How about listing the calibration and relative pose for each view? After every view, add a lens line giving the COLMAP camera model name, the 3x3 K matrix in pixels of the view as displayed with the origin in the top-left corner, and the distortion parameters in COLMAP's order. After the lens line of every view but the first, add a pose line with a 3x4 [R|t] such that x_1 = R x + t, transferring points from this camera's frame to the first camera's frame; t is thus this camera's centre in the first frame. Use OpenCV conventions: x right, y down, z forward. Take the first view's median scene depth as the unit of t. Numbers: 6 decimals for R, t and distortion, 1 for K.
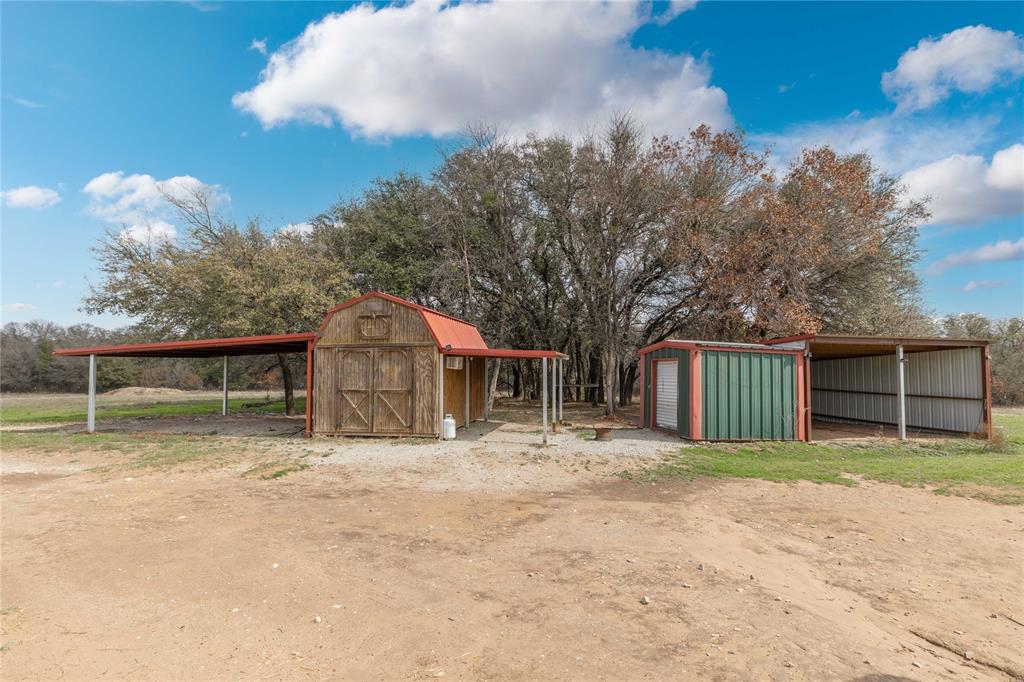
lens RADIAL K [[466.5, 0, 512.0], [0, 466.5, 341.0], [0, 0, 1]] dist [-0.000235, 0.000038]
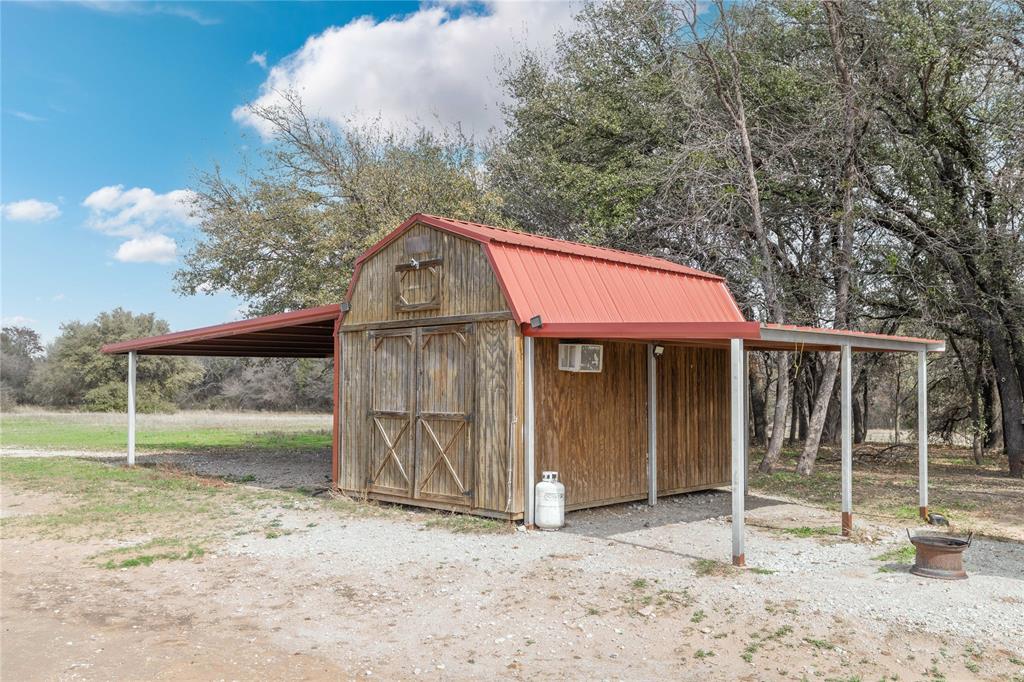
lens RADIAL K [[859.2, 0, 512.0], [0, 859.2, 341.0], [0, 0, 1]] dist [0.004325, 0.002336]
pose [[0.832860, -0.020335, -0.553110, 0.293445], [0.024700, 0.999695, 0.000438, 0.030464], [0.552932, -0.014027, 0.833108, 0.296695]]
